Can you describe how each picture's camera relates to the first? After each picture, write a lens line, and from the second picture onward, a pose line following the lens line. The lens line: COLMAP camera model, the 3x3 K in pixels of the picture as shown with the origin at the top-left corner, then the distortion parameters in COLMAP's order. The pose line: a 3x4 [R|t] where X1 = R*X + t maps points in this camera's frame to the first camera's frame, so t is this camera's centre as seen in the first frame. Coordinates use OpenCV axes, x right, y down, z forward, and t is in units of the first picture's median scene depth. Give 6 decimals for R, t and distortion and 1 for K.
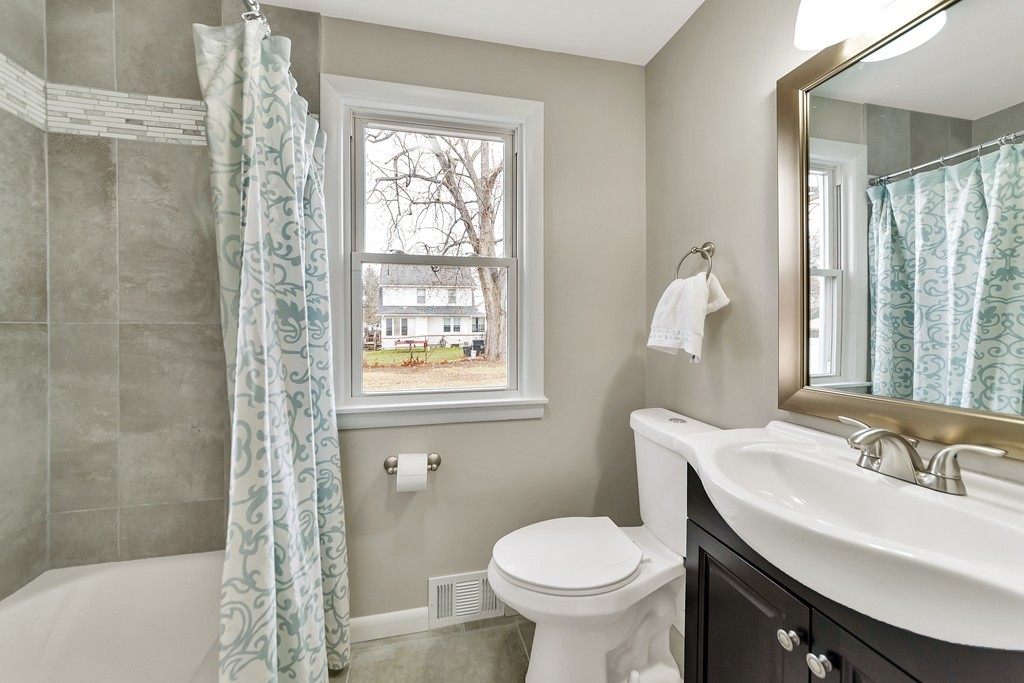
lens RADIAL K [[364.4, 0, 511.1], [0, 364.4, 333.4], [0, 0, 1]] dist [-0.000434, 0.000828]
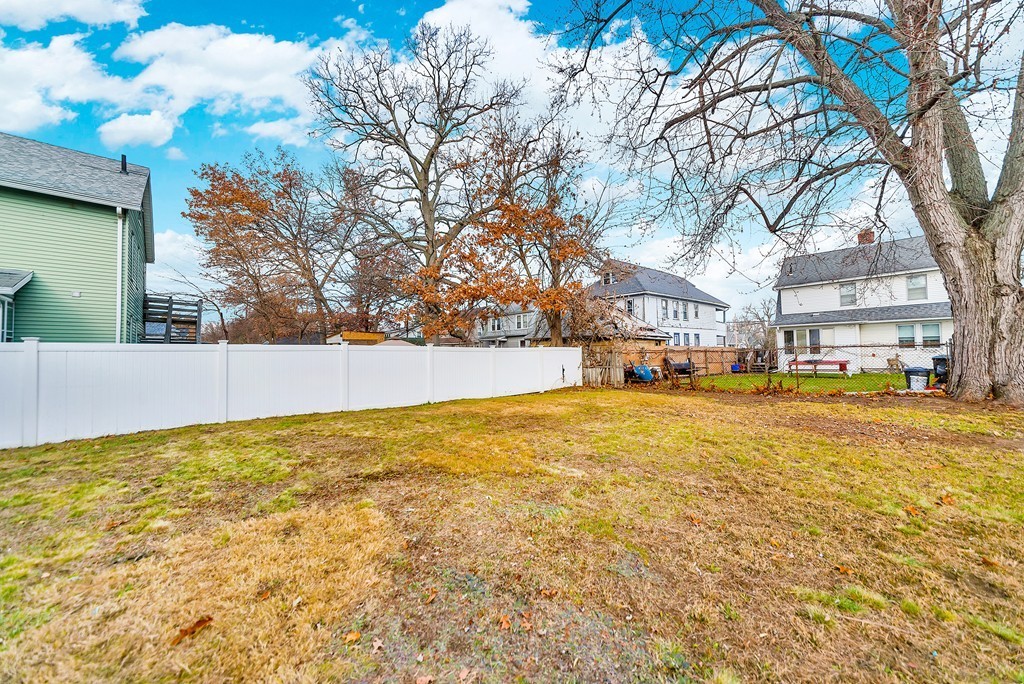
lens RADIAL K [[364.4, 0, 510.8], [0, 364.4, 345.0], [0, 0, 1]] dist [-0.000434, 0.000828]
pose [[0.478872, -0.022243, -0.877603, 0.040966], [-0.006475, 0.999562, -0.028867, 0.012630], [0.877861, 0.019506, 0.478518, 0.160203]]
